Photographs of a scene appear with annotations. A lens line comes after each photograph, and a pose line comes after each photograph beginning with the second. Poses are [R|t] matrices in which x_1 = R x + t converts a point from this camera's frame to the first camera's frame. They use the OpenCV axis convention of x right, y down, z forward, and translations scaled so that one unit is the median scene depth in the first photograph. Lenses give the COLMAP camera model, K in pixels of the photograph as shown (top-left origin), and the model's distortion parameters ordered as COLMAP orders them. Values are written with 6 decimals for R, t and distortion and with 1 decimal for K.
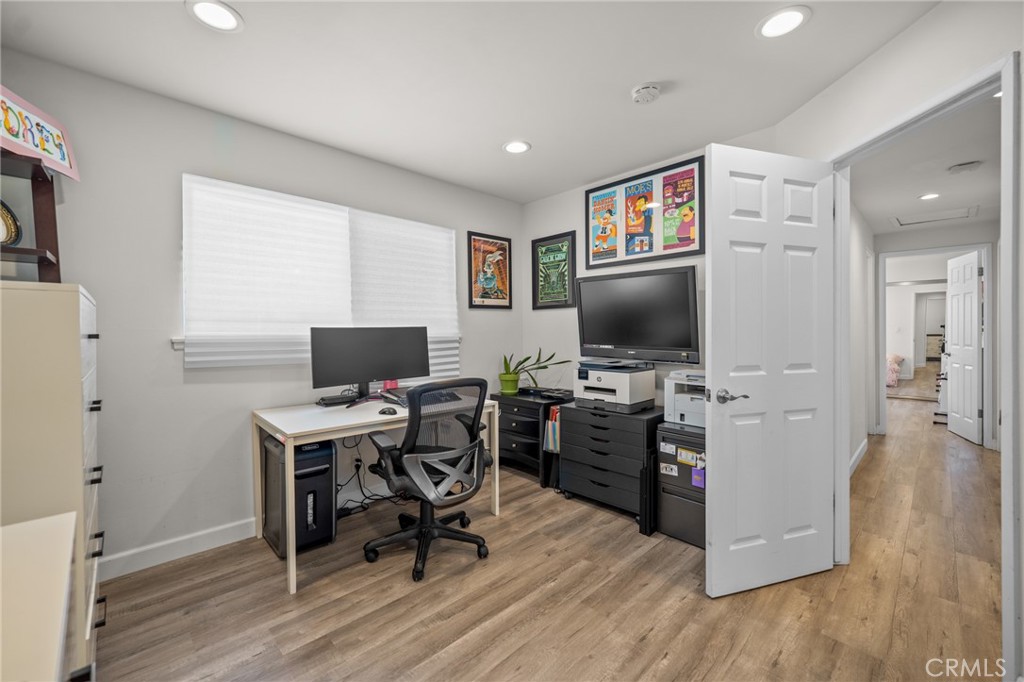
lens RADIAL K [[417.3, 0, 510.0], [0, 417.3, 334.7], [0, 0, 1]] dist [0.003021, -0.000699]
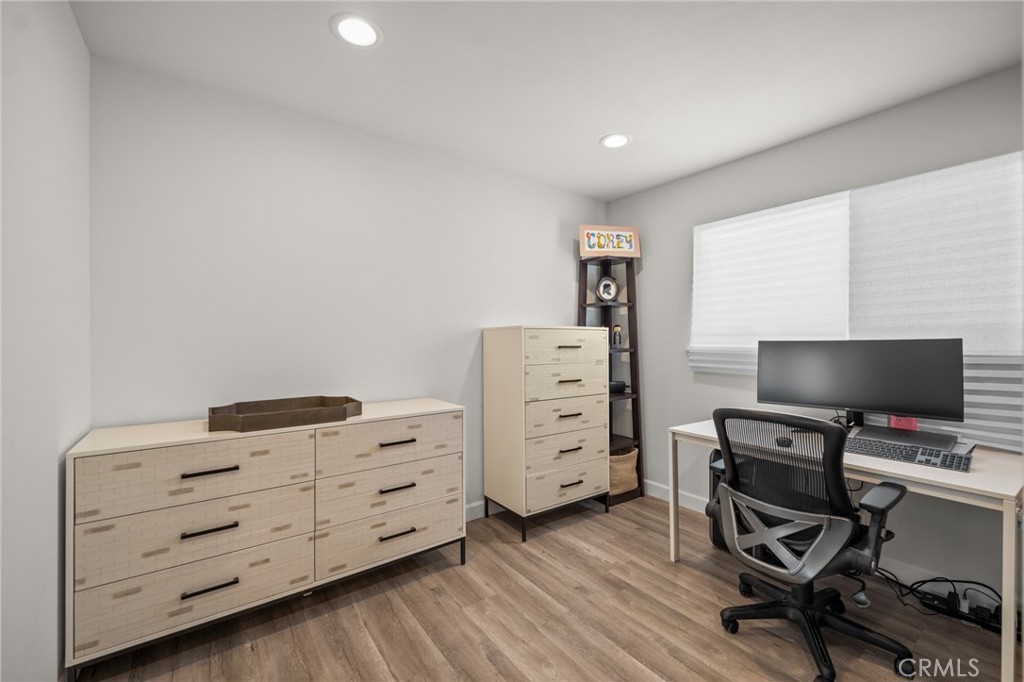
lens RADIAL K [[417.3, 0, 512.2], [0, 417.3, 341.3], [0, 0, 1]] dist [0.003021, -0.000699]
pose [[-0.133173, 0.005708, -0.991076, 0.499796], [-0.006133, 0.999960, 0.006584, -0.016097], [0.991074, 0.006955, -0.133133, 0.468852]]
